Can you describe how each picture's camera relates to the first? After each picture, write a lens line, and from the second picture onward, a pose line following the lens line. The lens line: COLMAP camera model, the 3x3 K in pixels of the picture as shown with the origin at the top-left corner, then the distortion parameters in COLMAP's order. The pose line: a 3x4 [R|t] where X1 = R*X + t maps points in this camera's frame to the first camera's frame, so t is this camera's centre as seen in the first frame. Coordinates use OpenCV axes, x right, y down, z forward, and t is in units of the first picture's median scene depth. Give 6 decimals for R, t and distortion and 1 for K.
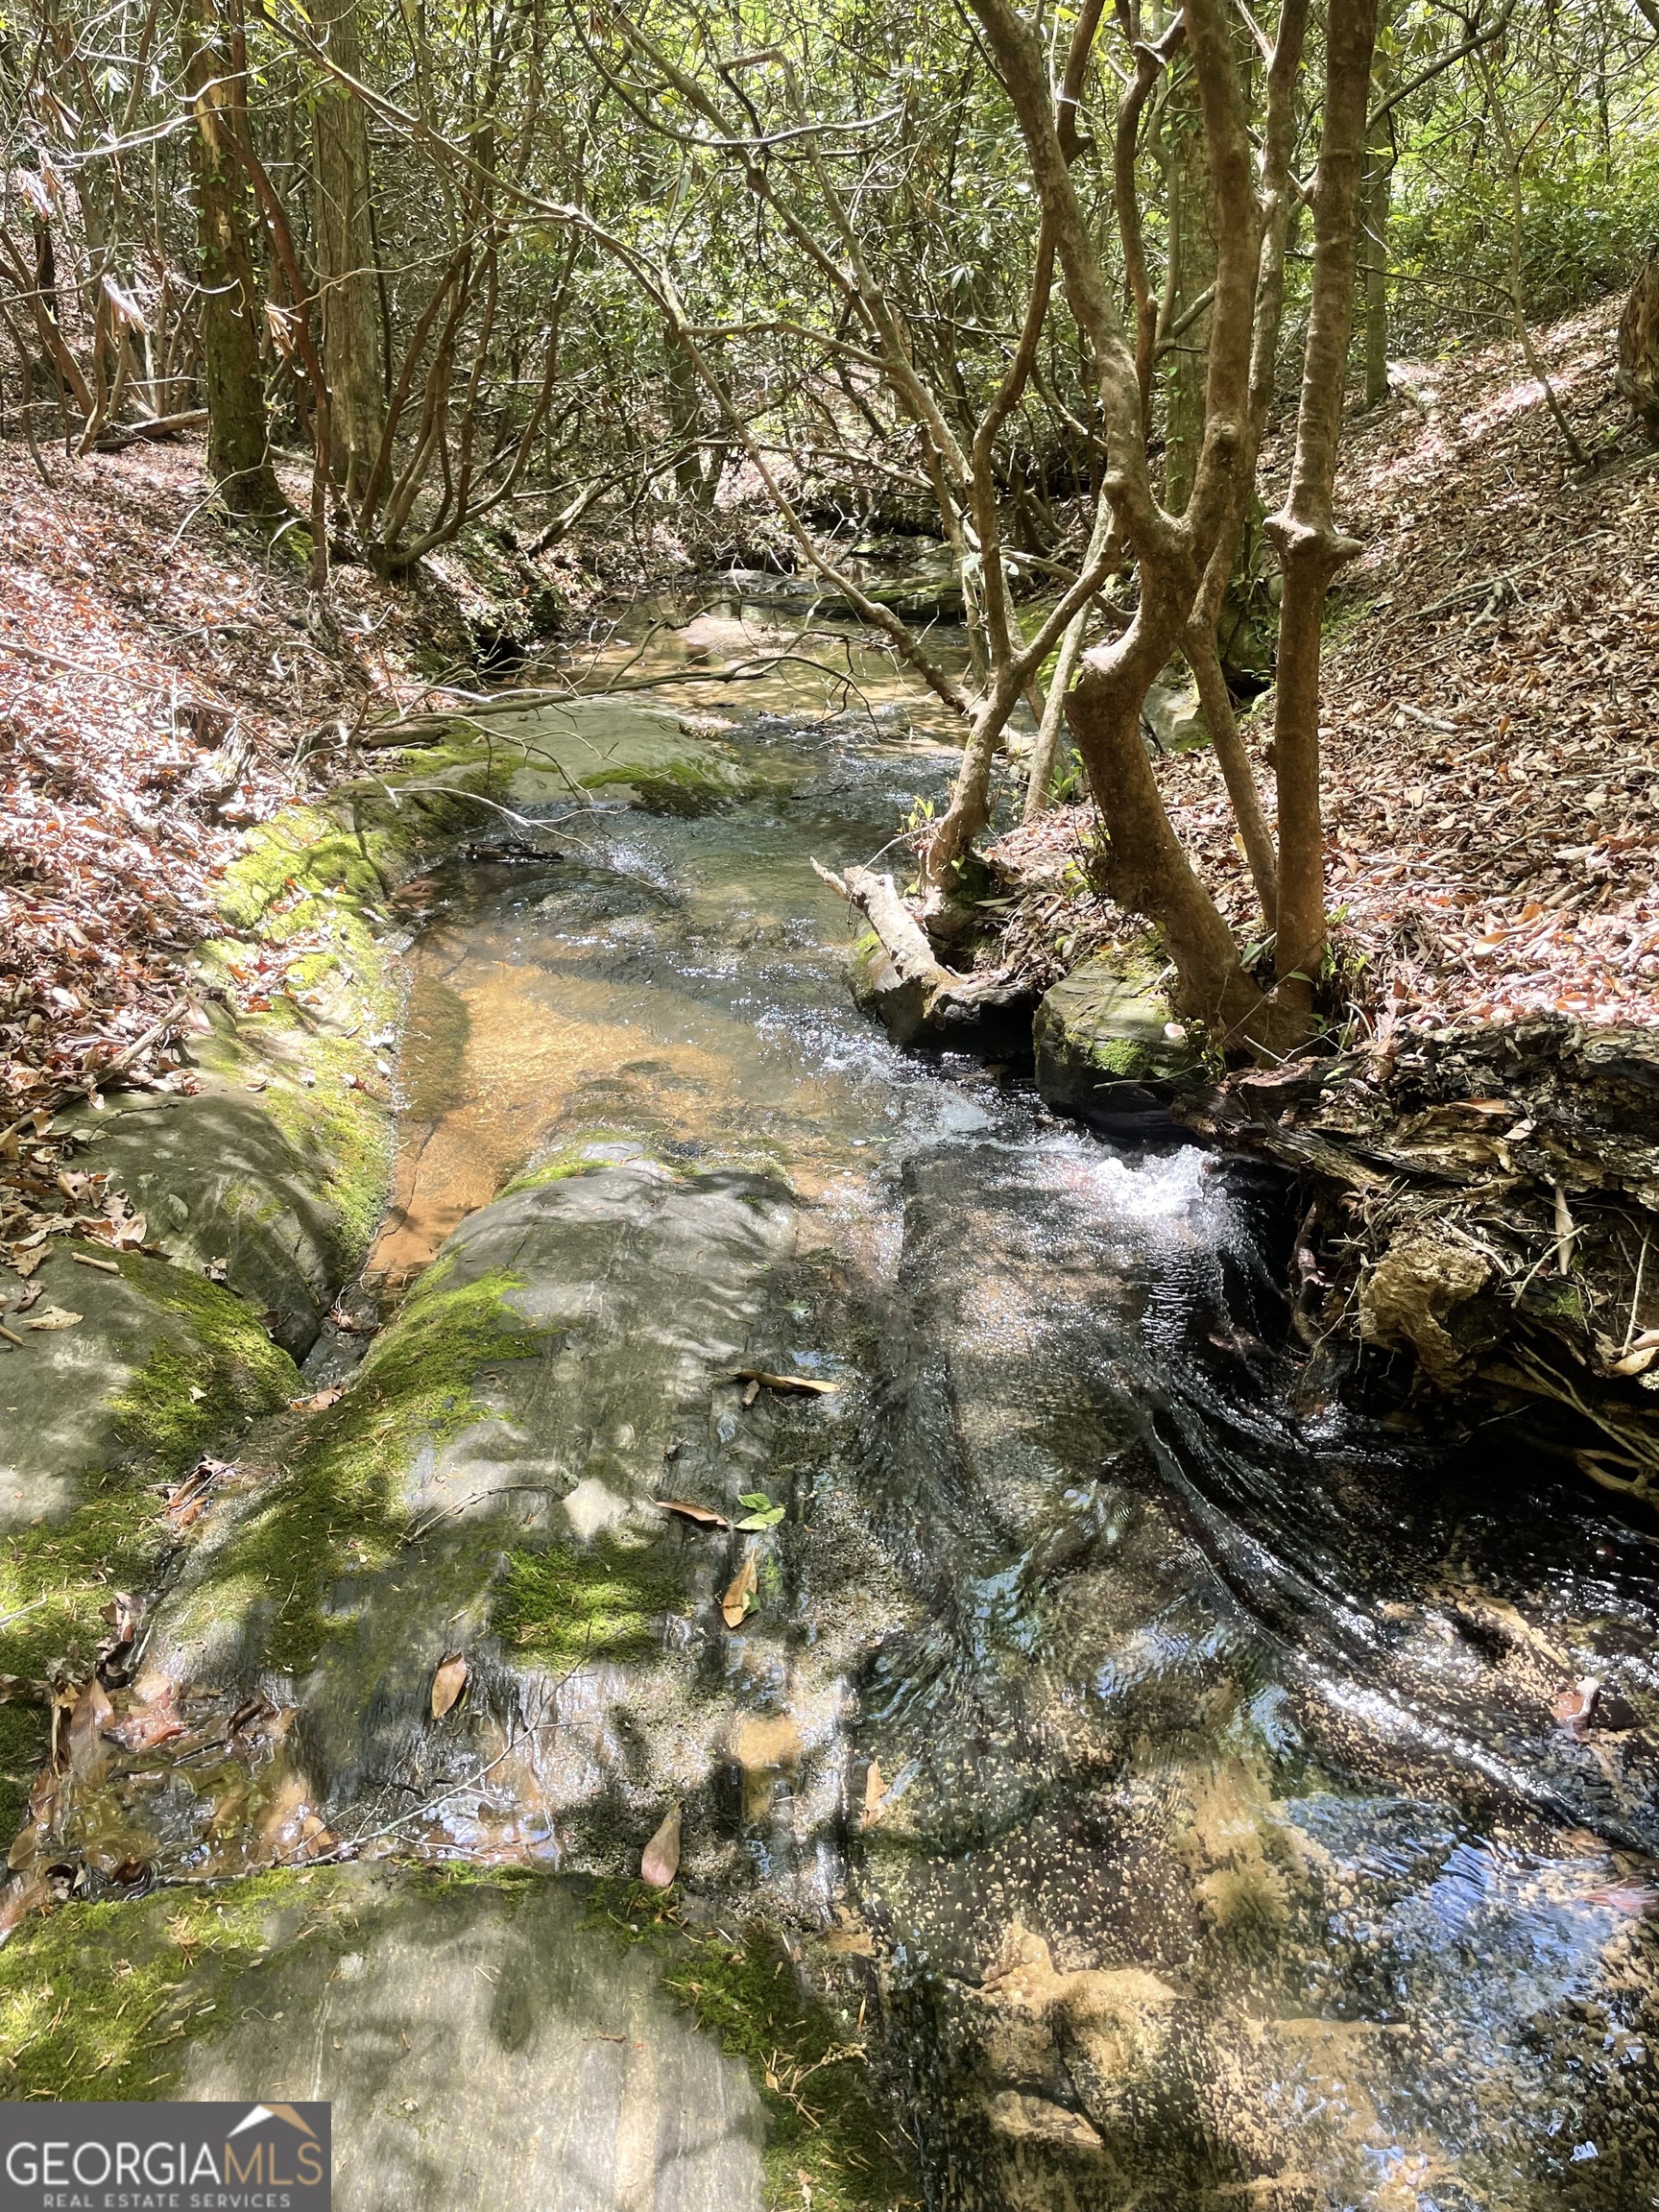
lens RADIAL K [[1666.9, 0, 829.5], [0, 1666.9, 1106.0], [0, 0, 1]] dist [0.067564, -0.085369]
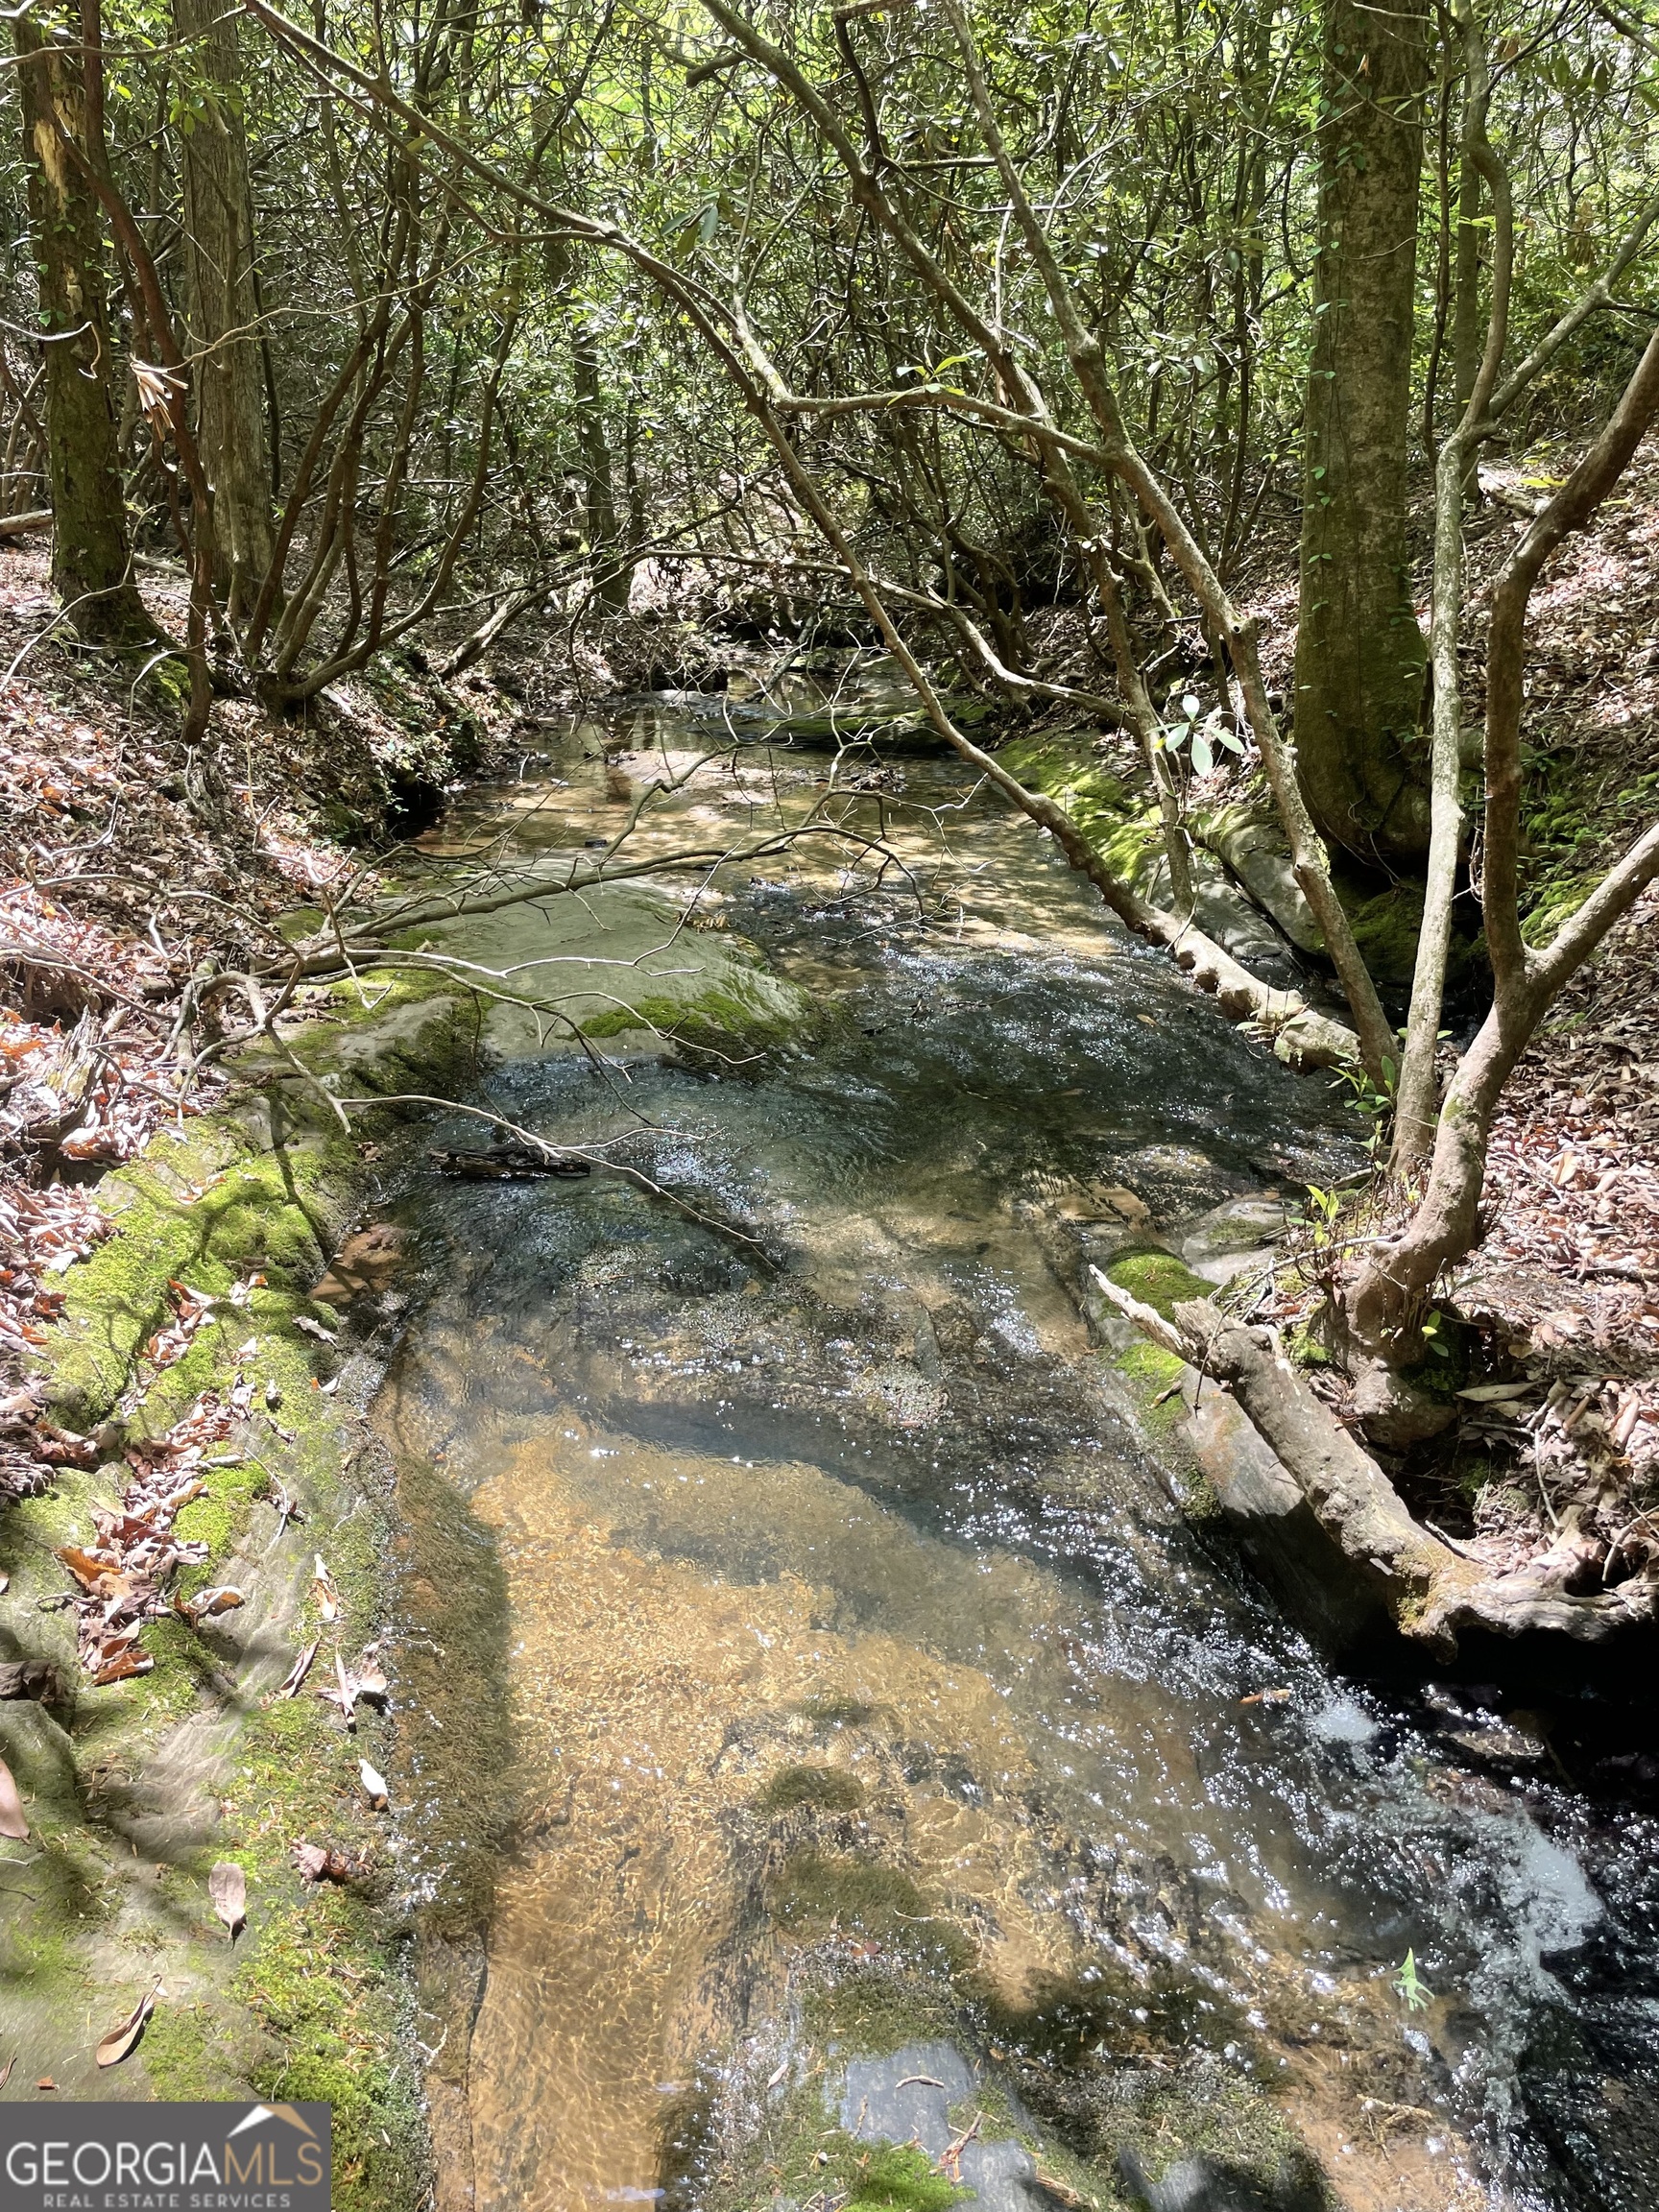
lens RADIAL K [[1666.9, 0, 829.5], [0, 1666.9, 1106.0], [0, 0, 1]] dist [0.067564, -0.085369]
pose [[0.997025, -0.020092, 0.074415, -0.139158], [0.024030, 0.998336, -0.052412, -0.168894], [-0.073239, 0.054044, 0.995849, 0.401873]]
